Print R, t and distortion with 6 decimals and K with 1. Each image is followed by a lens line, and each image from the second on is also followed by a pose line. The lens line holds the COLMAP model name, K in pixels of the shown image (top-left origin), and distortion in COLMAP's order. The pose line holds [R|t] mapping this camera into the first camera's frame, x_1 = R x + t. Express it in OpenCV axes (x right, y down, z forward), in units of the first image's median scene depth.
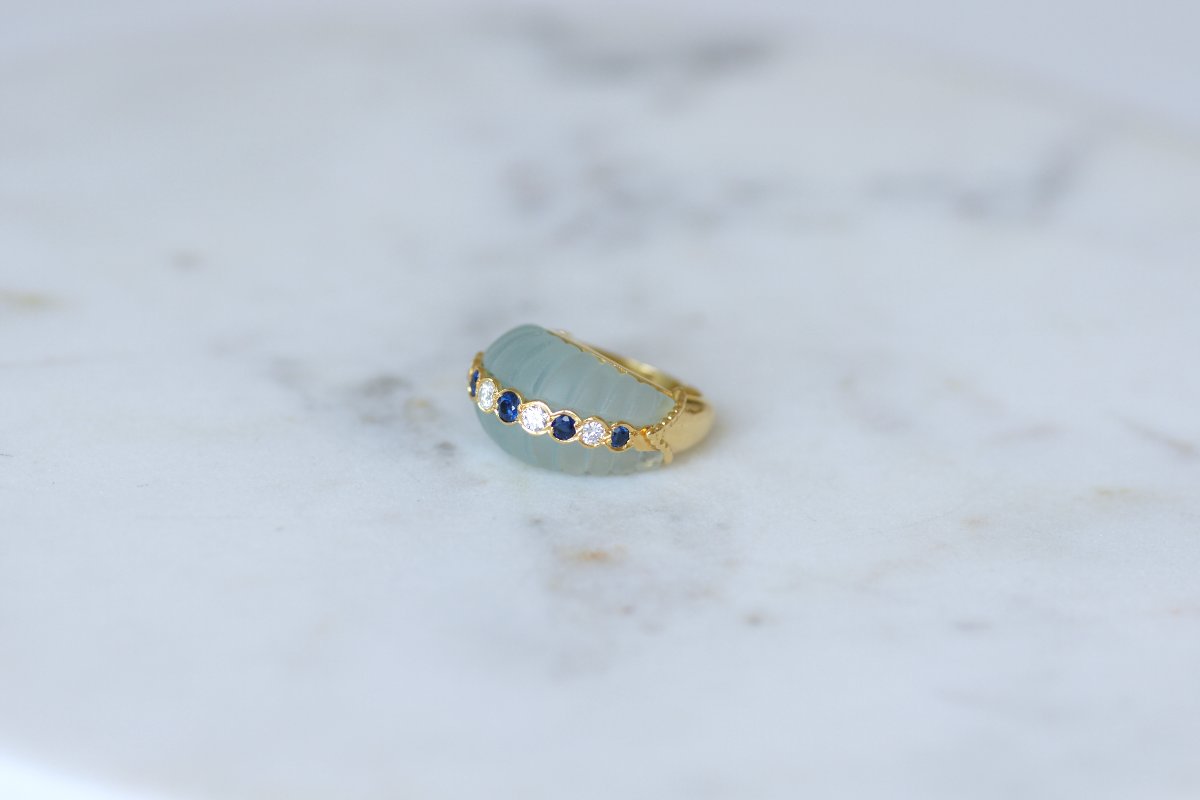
lens RADIAL K [[3563.0, 0, 603.0], [0, 3563.0, 403.5], [0, 0, 1]] dist [0.203685, 0.000000]
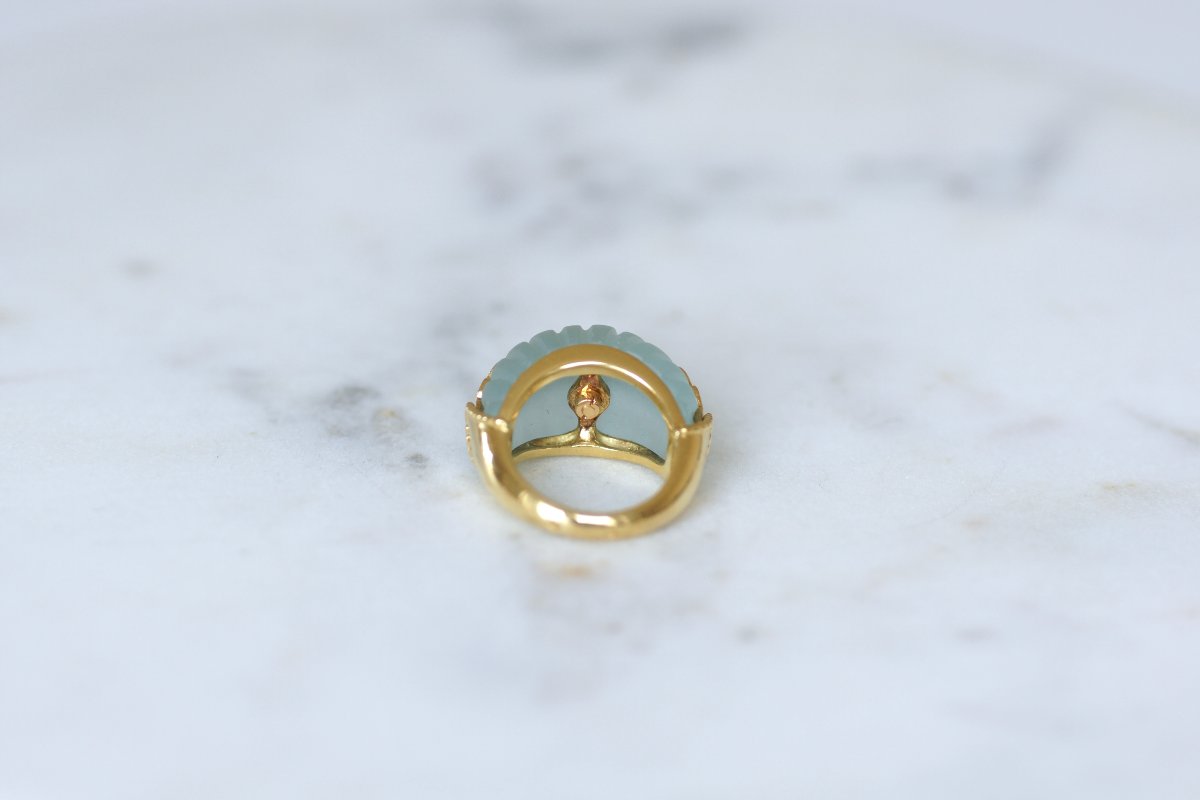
lens RADIAL K [[3563.0, 0, 605.4], [0, 3563.0, 397.5], [0, 0, 1]] dist [0.203685, 0.000000]
pose [[0.999570, -0.028113, 0.008376, -0.001451], [0.028064, 0.999588, 0.005974, -0.008513], [-0.008540, -0.005736, 0.999947, 0.049265]]
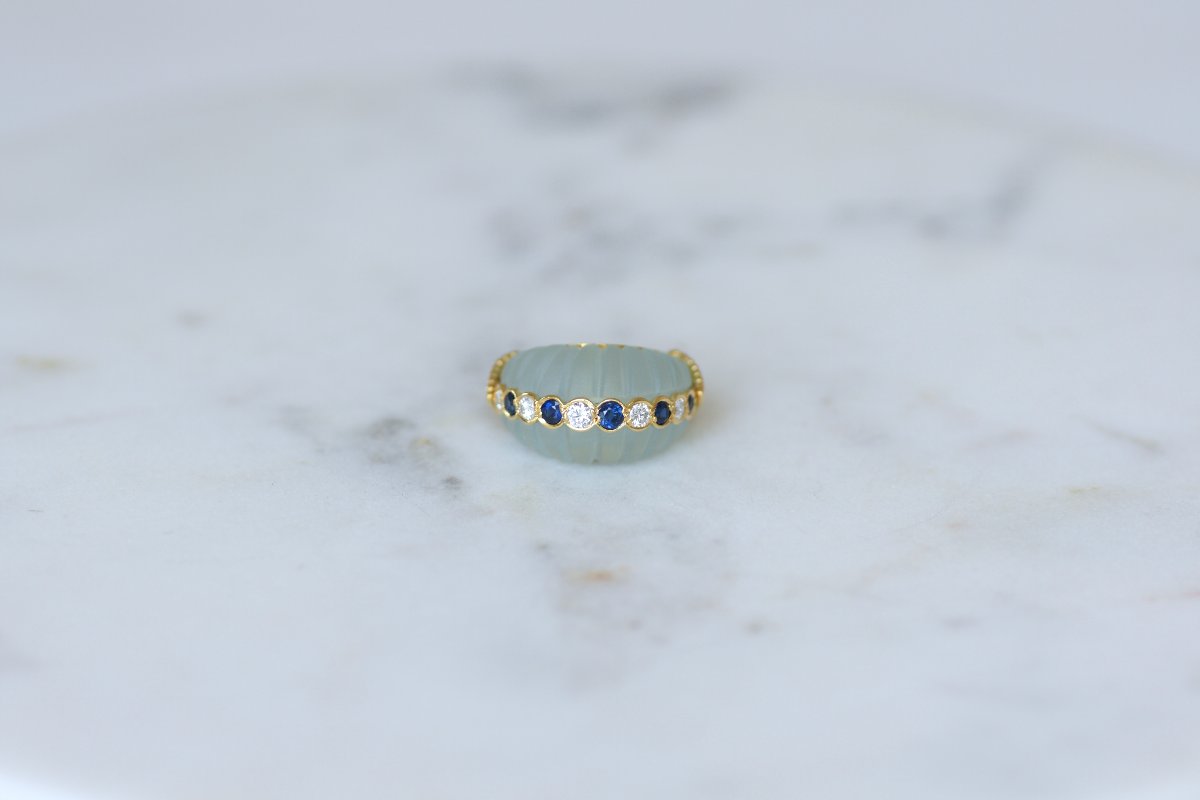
lens RADIAL K [[3563.0, 0, 592.1], [0, 3563.0, 399.6], [0, 0, 1]] dist [0.203685, 0.000000]
pose [[0.998547, -0.052698, 0.011249, -0.013341], [0.052845, 0.998516, -0.013146, 0.004123], [-0.010539, 0.013722, 0.999850, -0.056174]]
